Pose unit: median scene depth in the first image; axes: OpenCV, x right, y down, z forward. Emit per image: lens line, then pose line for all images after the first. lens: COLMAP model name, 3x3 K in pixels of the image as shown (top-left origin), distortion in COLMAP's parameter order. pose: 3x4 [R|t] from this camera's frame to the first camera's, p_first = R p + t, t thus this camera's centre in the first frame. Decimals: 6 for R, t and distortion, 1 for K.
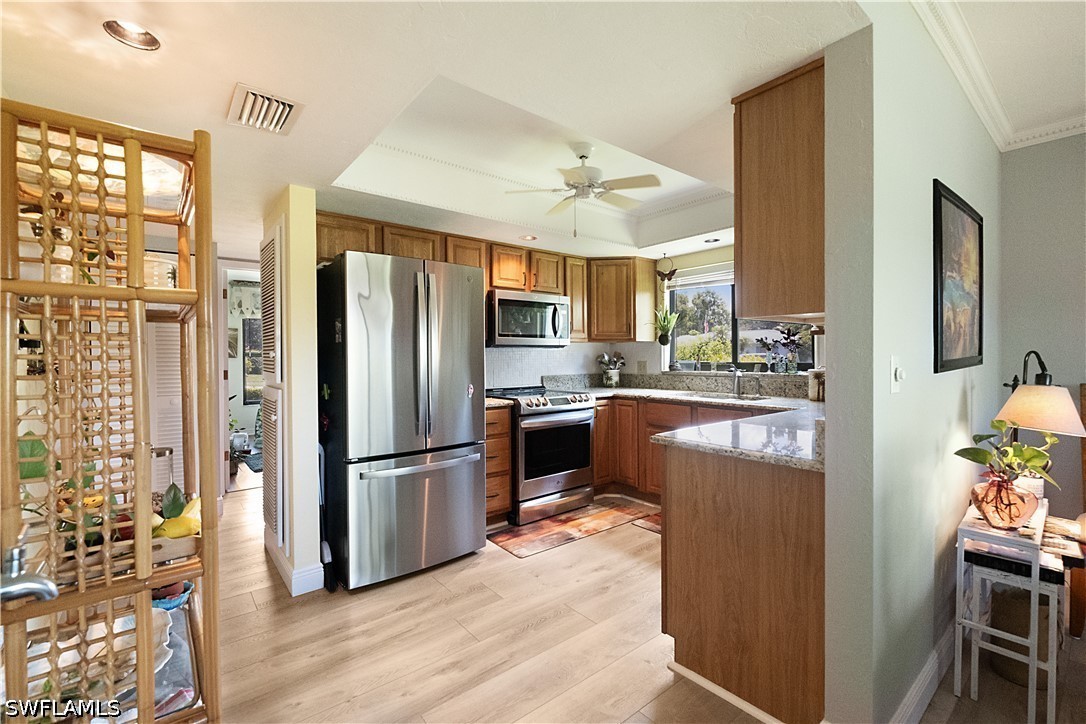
lens RADIAL K [[469.5, 0, 548.1], [0, 469.5, 359.1], [0, 0, 1]] dist [0.000215, -0.001948]
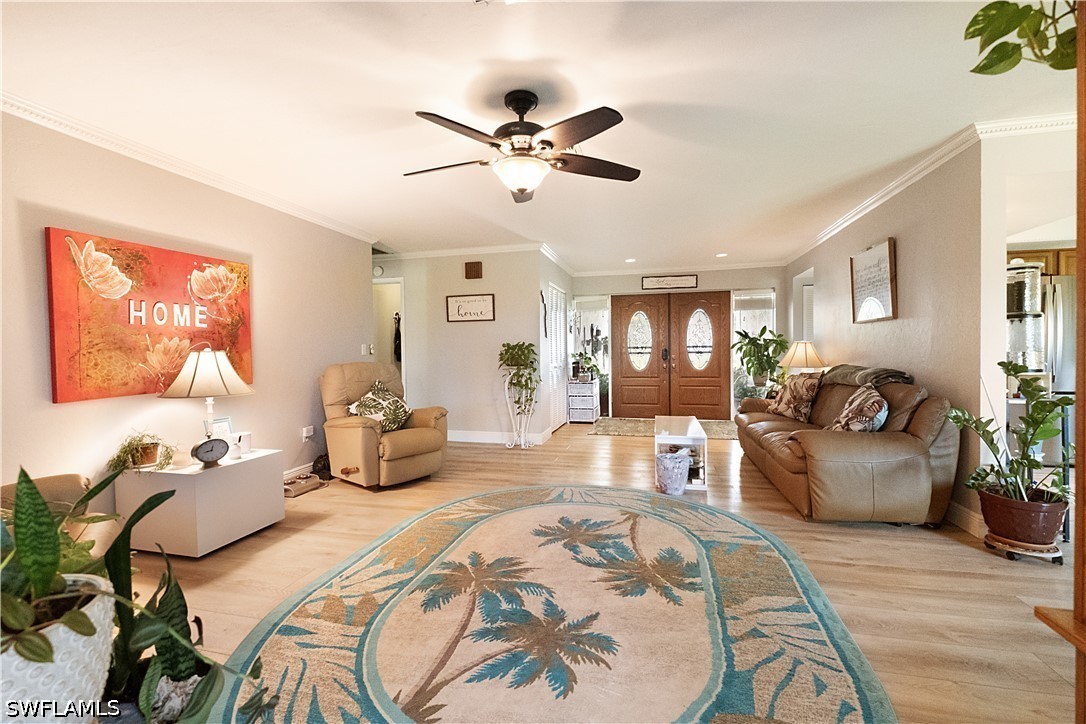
lens RADIAL K [[469.5, 0, 539.3], [0, 469.5, 363.4], [0, 0, 1]] dist [0.000215, -0.001948]
pose [[0.596100, 0.021393, -0.802625, -0.012215], [0.000755, 0.999630, 0.027205, 0.041994], [0.802910, -0.016823, 0.595863, -1.267656]]
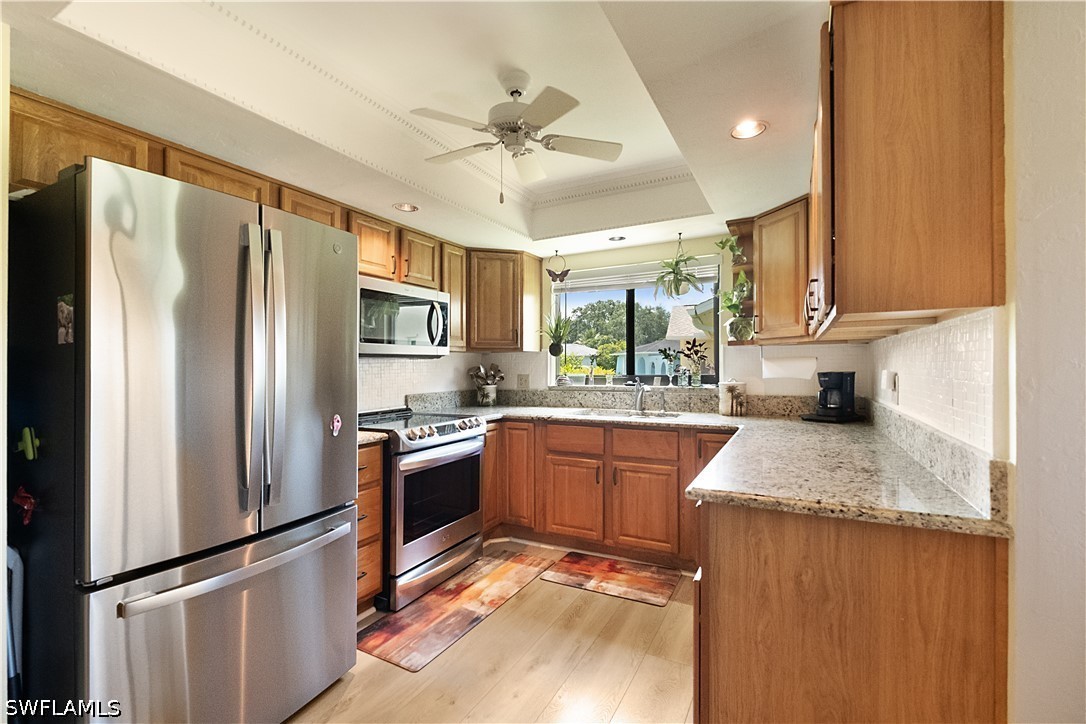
lens RADIAL K [[469.5, 0, 547.3], [0, 469.5, 359.7], [0, 0, 1]] dist [0.000215, -0.001948]
pose [[0.922600, 0.003162, 0.385746, -0.144273], [0.006462, 0.999699, -0.023648, -0.003438], [-0.385705, 0.024310, 0.922302, 0.299514]]
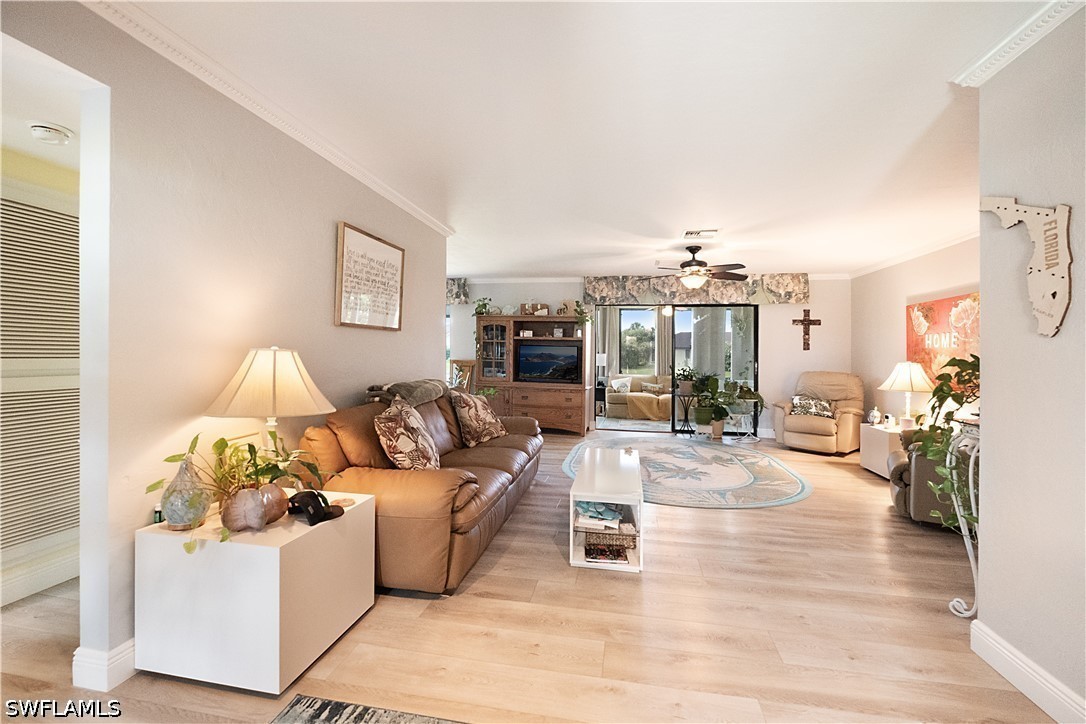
lens RADIAL K [[469.5, 0, 538.7], [0, 469.5, 346.7], [0, 0, 1]] dist [0.000215, -0.001948]
pose [[-0.646807, 0.003573, 0.762645, -1.670629], [-0.006113, 0.999933, -0.009868, 0.007979], [-0.762629, -0.011045, -0.646742, 0.808975]]
